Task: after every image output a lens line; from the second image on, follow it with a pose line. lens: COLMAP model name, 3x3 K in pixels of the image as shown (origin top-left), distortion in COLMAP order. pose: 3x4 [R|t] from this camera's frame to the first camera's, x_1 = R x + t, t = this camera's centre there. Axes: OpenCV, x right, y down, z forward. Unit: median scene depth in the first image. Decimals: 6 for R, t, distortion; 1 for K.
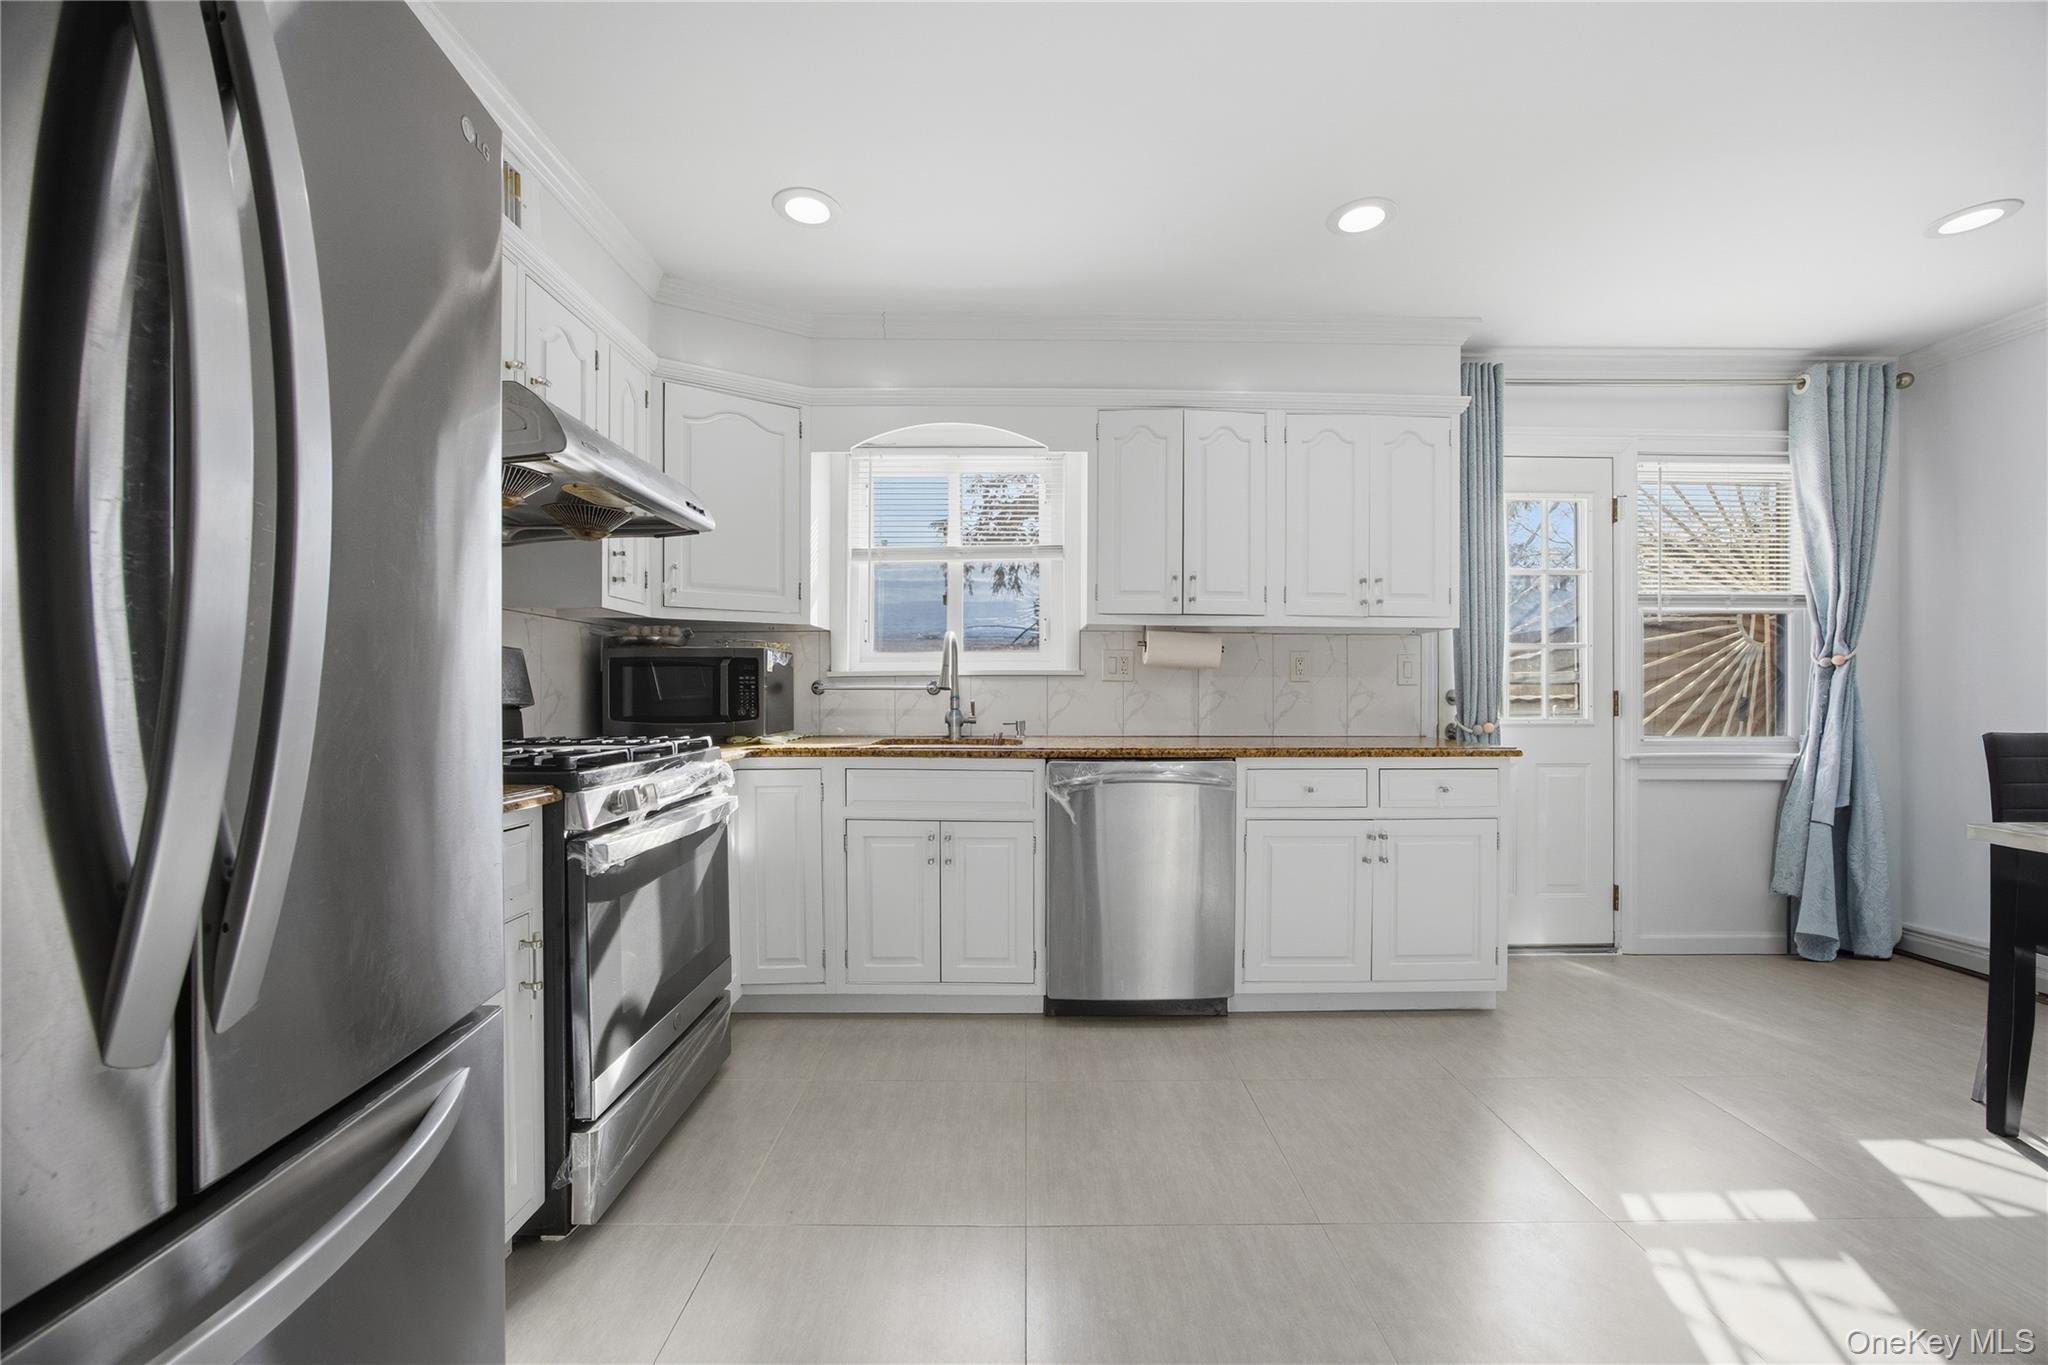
lens RADIAL K [[799.2, 0, 1022.1], [0, 799.2, 693.9], [0, 0, 1]] dist [-0.002025, -0.000097]
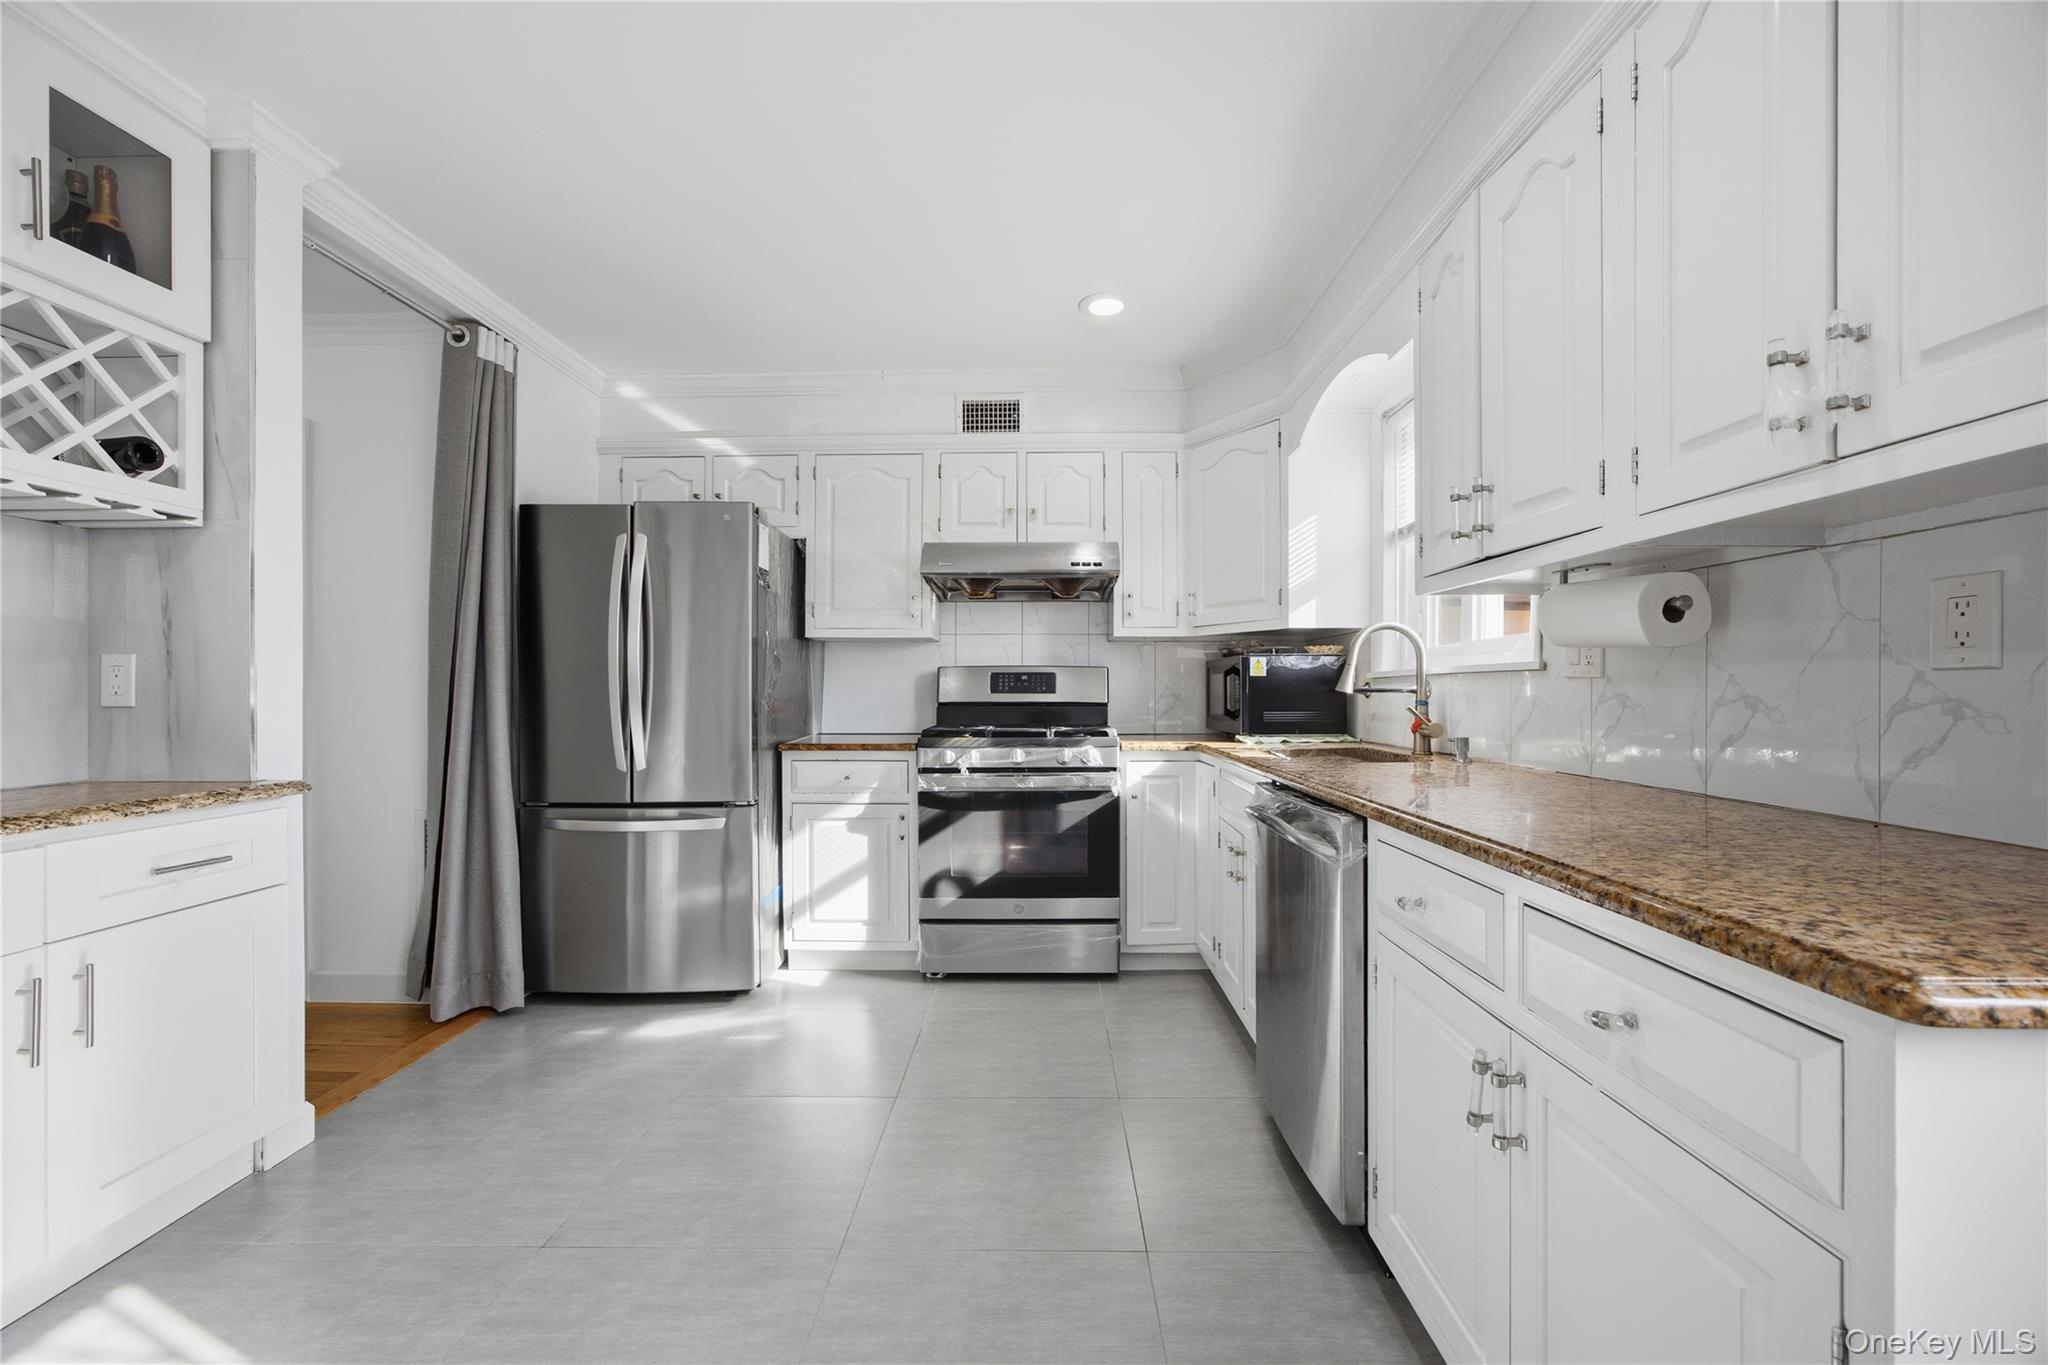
lens RADIAL K [[799.2, 0, 1027.0], [0, 799.2, 692.9], [0, 0, 1]] dist [-0.002025, -0.000097]
pose [[-0.016945, 0.001585, -0.999855, 0.791448], [0.002010, 0.999997, 0.001551, -0.008188], [0.999854, -0.001984, -0.016948, 0.730486]]
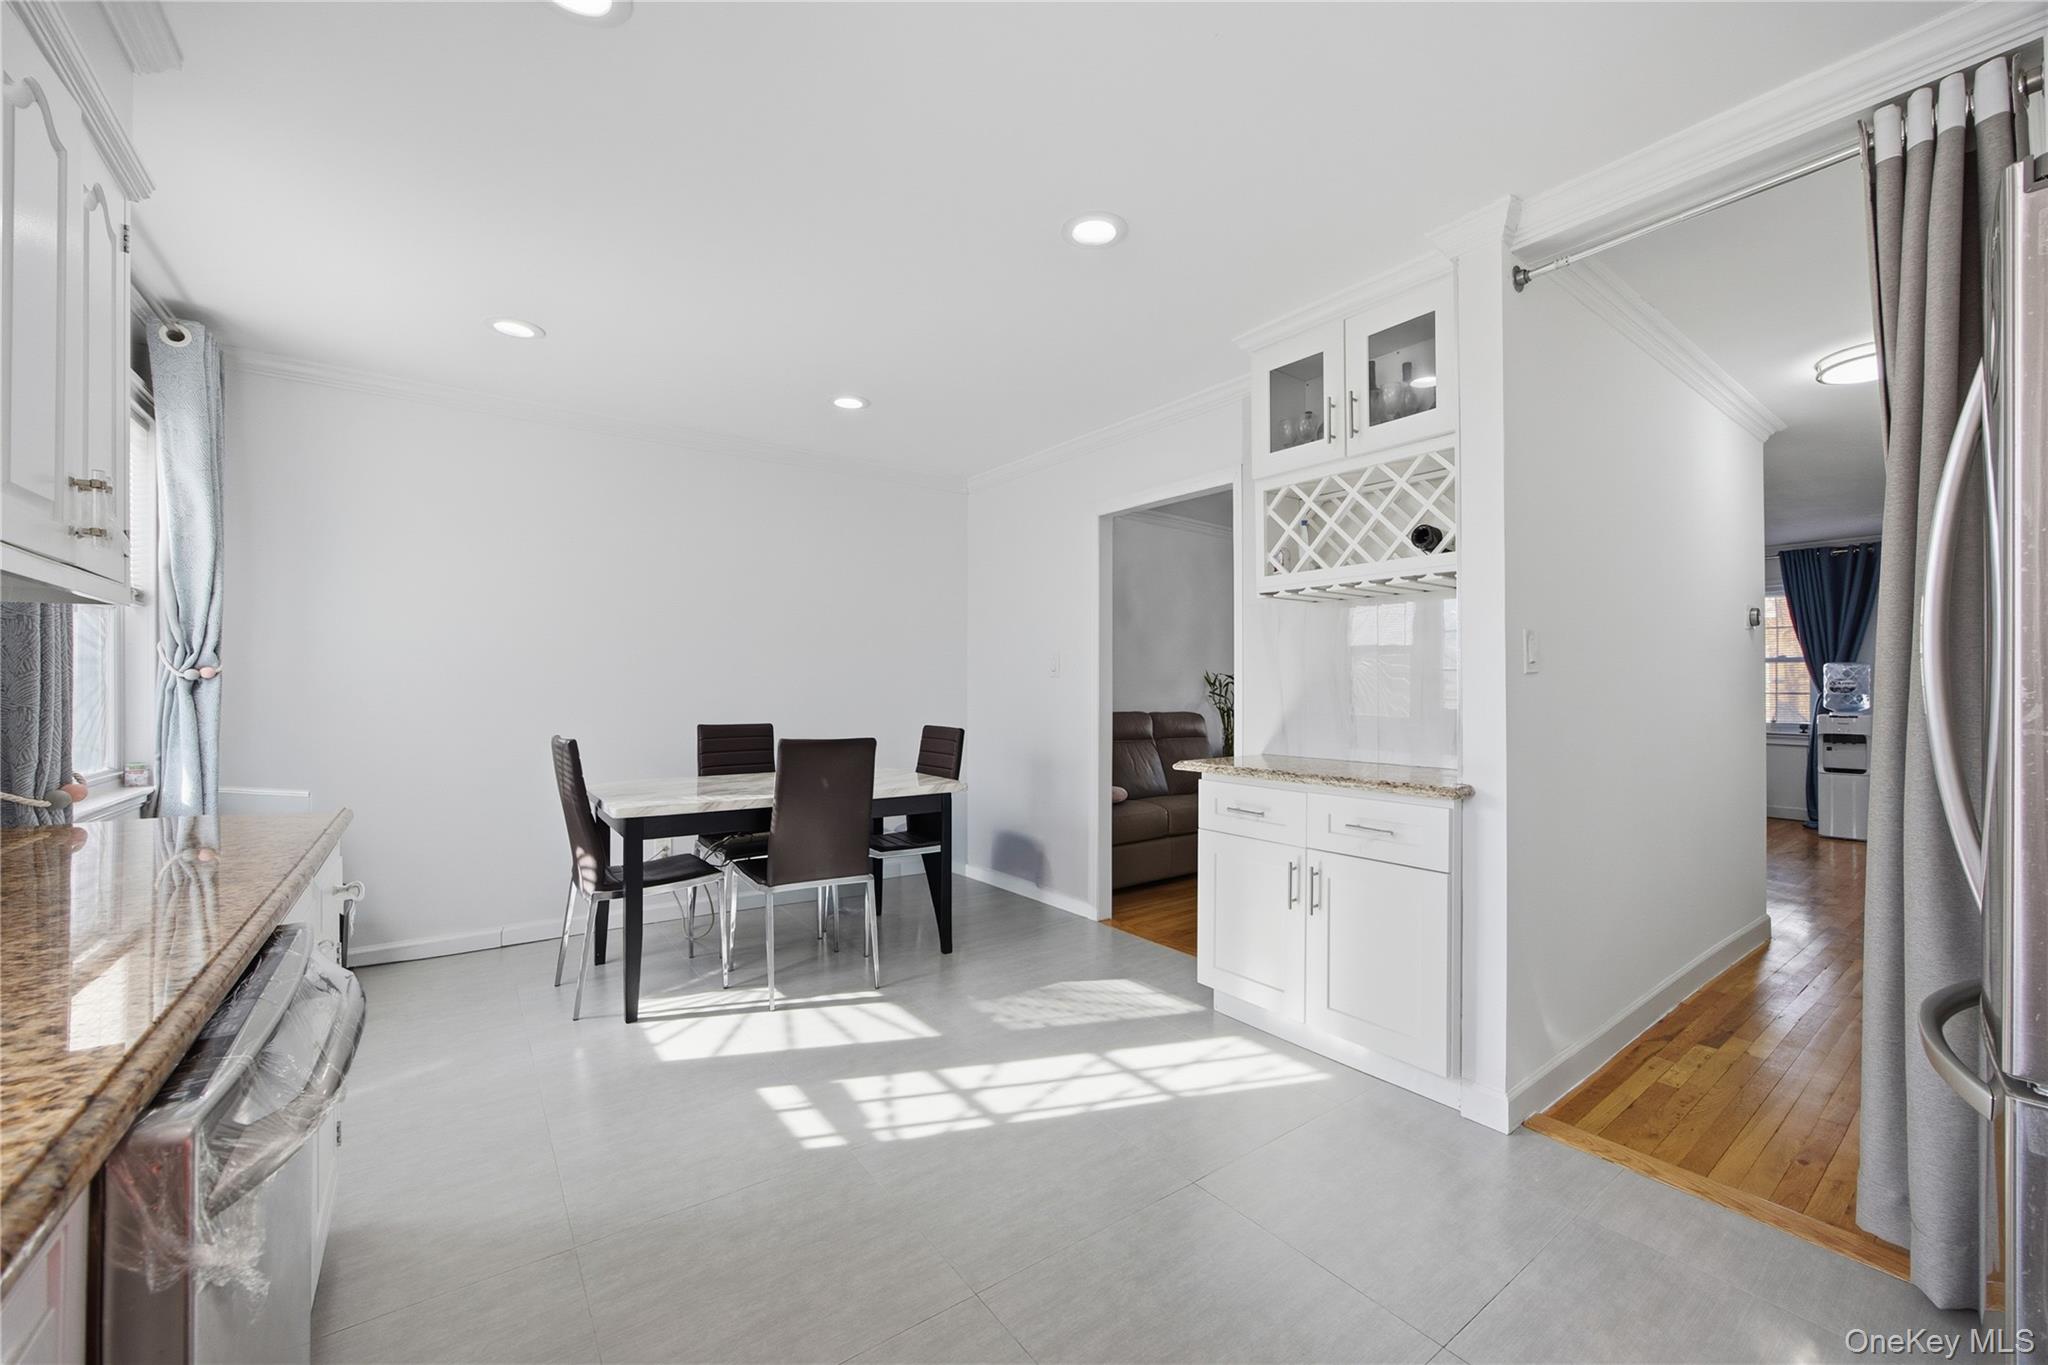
lens RADIAL K [[799.2, 0, 1046.1], [0, 799.2, 683.0], [0, 0, 1]] dist [-0.002025, -0.000097]
pose [[-0.600041, 0.006712, 0.799941, -0.245795], [-0.000557, 0.999961, -0.008808, -0.027052], [-0.799969, -0.005731, -0.600014, 0.879688]]
